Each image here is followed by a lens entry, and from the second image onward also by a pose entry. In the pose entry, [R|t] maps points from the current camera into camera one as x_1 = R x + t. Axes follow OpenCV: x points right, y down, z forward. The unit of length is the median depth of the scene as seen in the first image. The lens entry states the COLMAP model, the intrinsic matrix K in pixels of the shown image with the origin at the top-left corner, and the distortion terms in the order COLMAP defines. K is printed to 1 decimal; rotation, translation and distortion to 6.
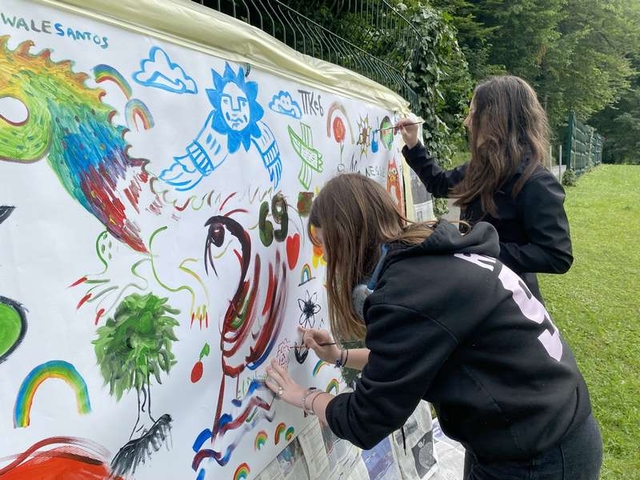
lens RADIAL K [[480.8, 0, 320.0], [0, 480.8, 240.0], [0, 0, 1]] dist [0.091117, -0.115247]
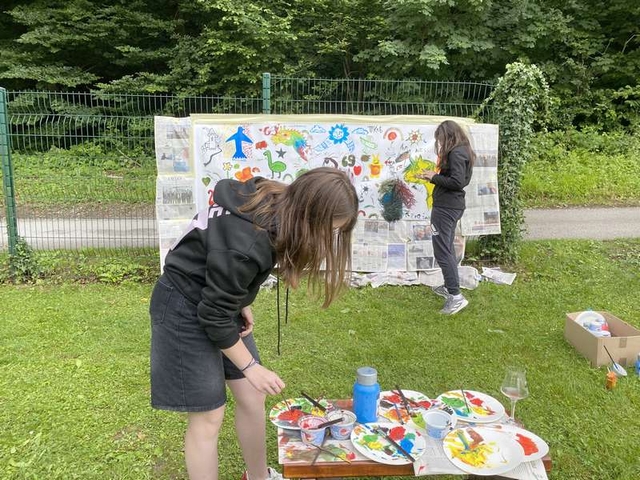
lens RADIAL K [[477.9, 0, 320.0], [0, 477.9, 240.0], [0, 0, 1]] dist [0.059390, -0.041852]
pose [[0.478277, 0.202661, -0.854506, 3.454484], [-0.151212, 0.977481, 0.147191, 0.054791], [0.865093, 0.058814, 0.498151, -1.200862]]
